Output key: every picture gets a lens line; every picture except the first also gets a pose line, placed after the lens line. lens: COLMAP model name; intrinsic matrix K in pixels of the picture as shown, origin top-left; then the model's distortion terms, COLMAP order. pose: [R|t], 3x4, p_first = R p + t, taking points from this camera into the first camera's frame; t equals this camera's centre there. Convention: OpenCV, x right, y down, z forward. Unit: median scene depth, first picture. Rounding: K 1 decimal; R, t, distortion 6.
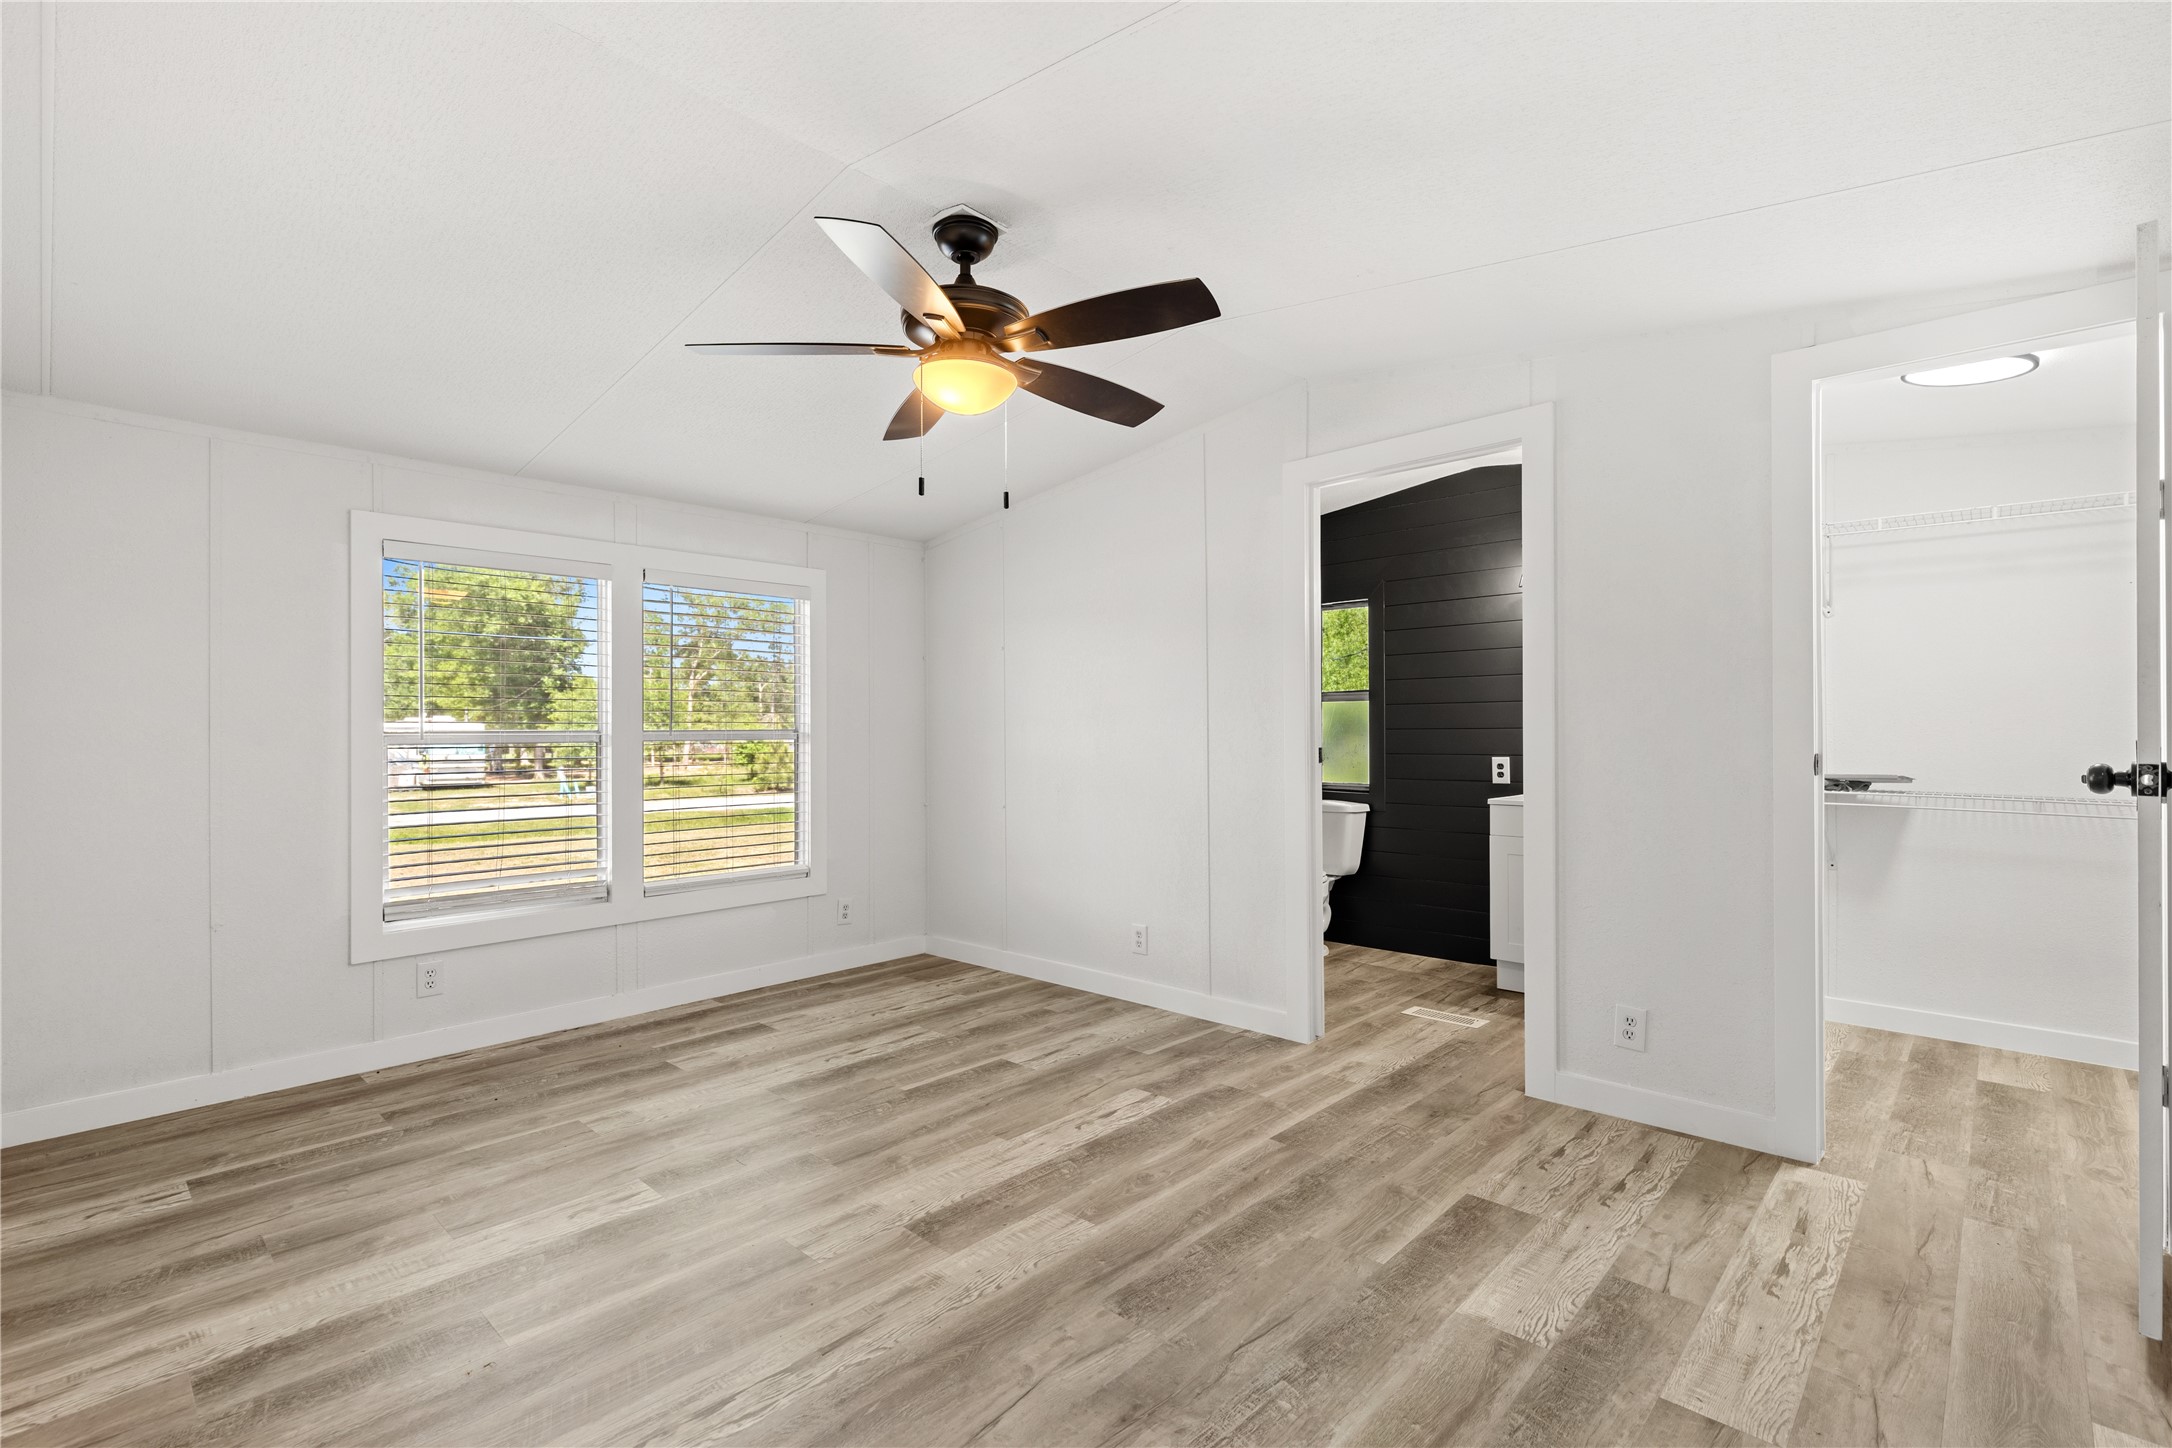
lens RADIAL K [[951.0, 0, 1076.3], [0, 951.0, 759.5], [0, 0, 1]] dist [0.016202, -0.000589]
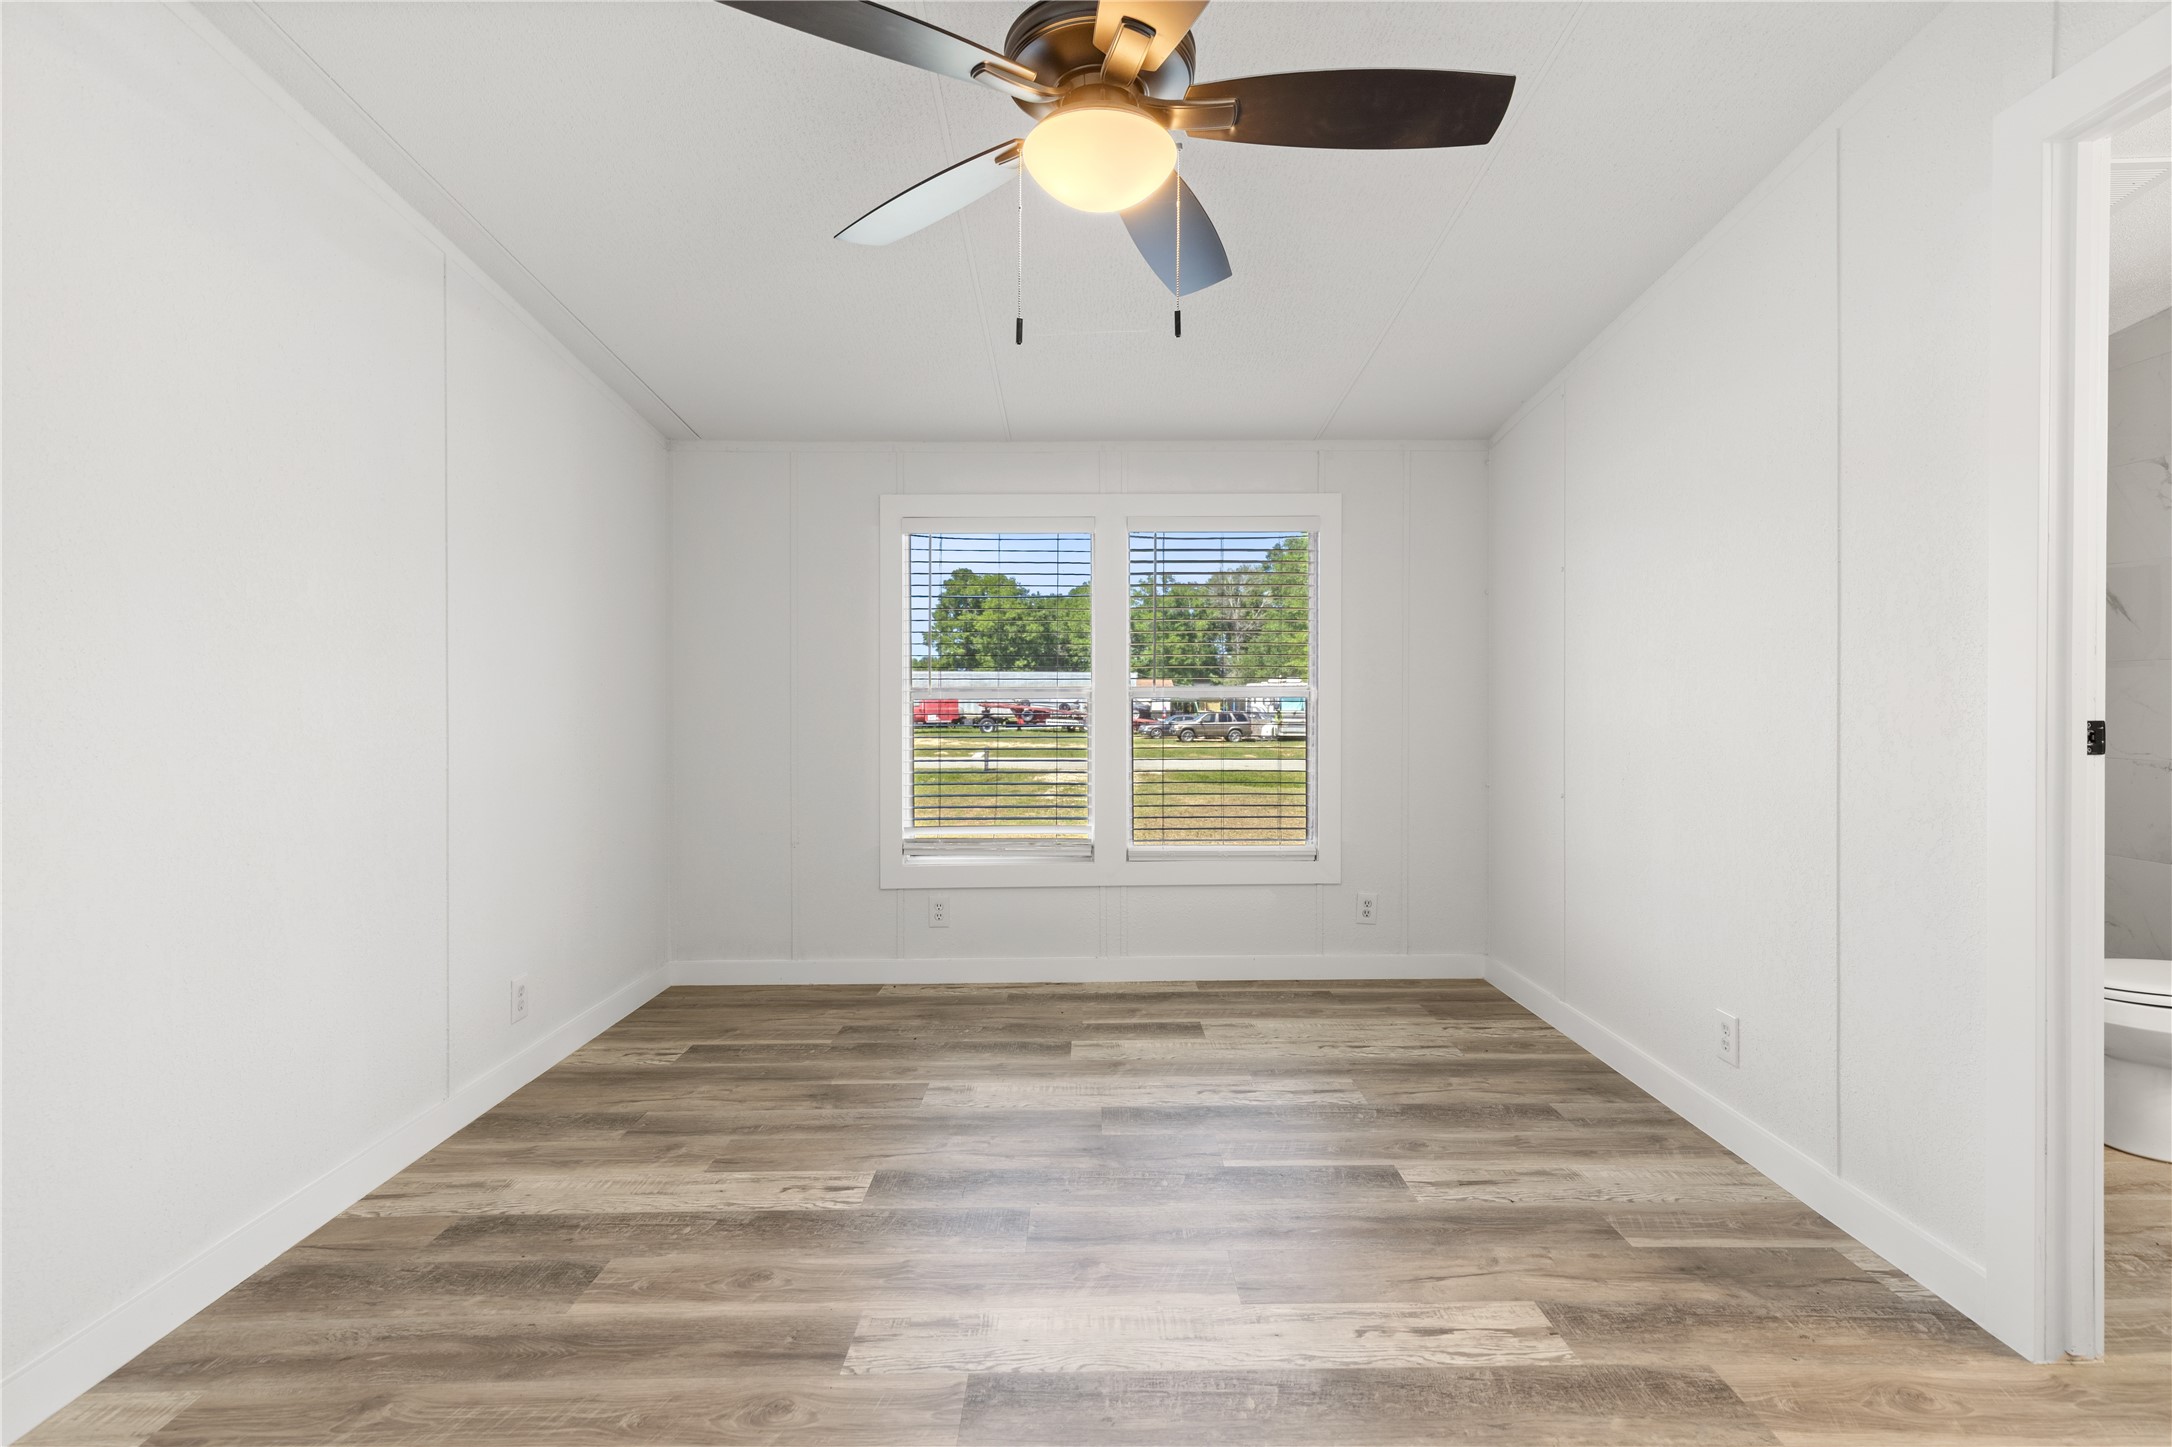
lens RADIAL K [[975.1, 0, 1086.0], [0, 975.1, 723.5], [0, 0, 1]] dist [0.011616, -0.001261]
pose [[0.714580, 0.025332, -0.699095, 0.235410], [-0.021888, 0.999664, 0.013850, -0.007200], [0.699211, 0.005405, 0.714895, 0.327407]]
